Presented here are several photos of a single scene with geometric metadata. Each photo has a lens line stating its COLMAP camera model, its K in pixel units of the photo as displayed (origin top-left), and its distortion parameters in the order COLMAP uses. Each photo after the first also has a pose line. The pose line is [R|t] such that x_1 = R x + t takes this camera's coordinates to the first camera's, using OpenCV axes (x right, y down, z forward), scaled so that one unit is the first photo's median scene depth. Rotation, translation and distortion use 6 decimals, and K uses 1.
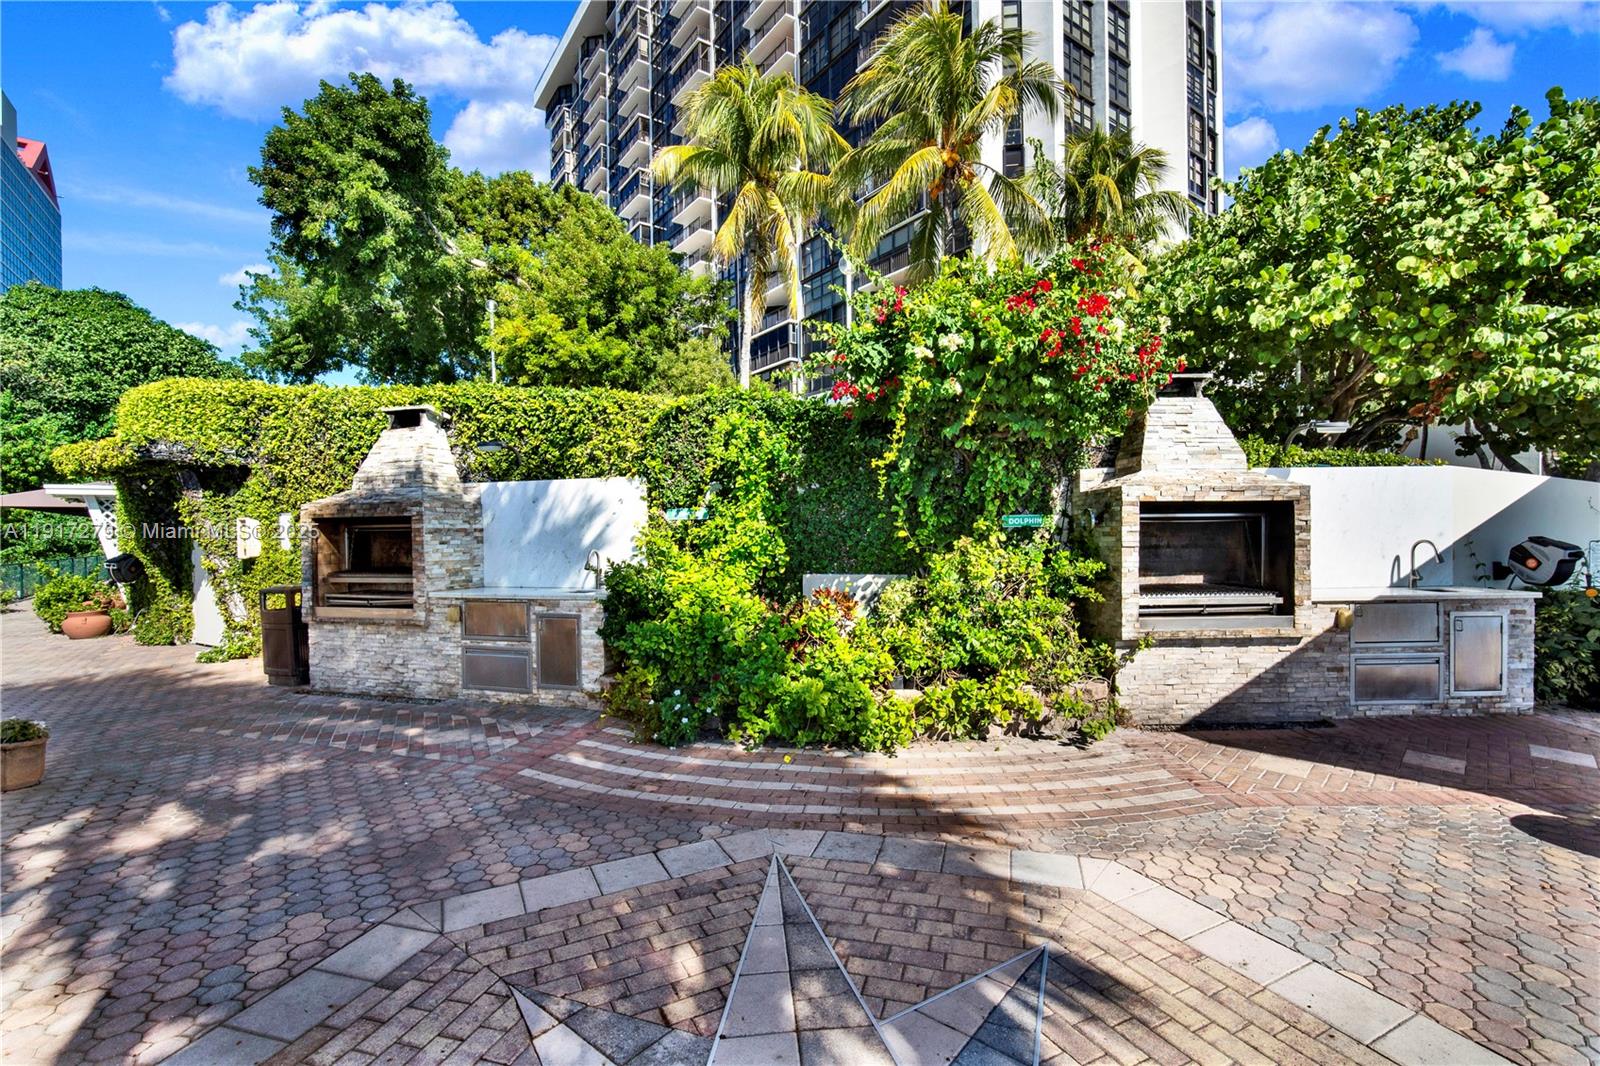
lens RADIAL K [[725.2, 0, 793.9], [0, 725.2, 549.8], [0, 0, 1]] dist [-0.016288, 0.004641]
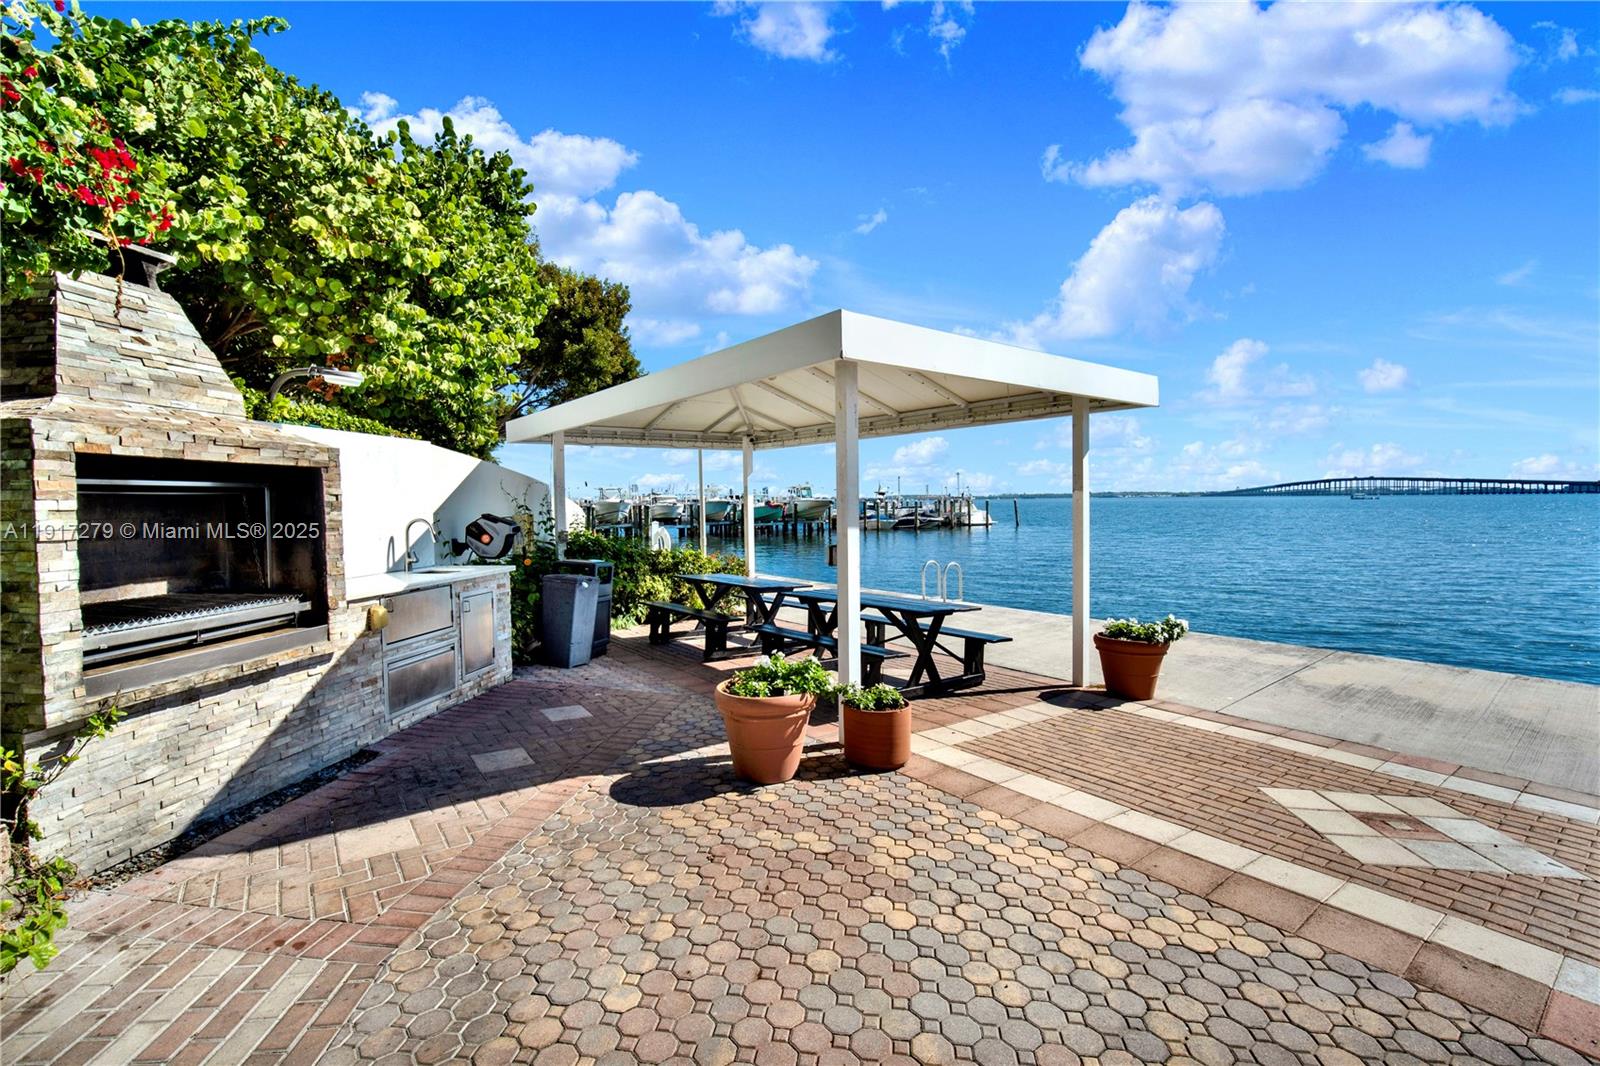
lens RADIAL K [[706.6, 0, 800.2], [0, 706.6, 526.3], [0, 0, 1]] dist [-0.002136, 0.000143]
pose [[0.150401, -0.025569, 0.988294, 0.051238], [0.029753, 0.999330, 0.021327, -0.008556], [-0.988177, 0.026198, 0.151061, 0.373287]]
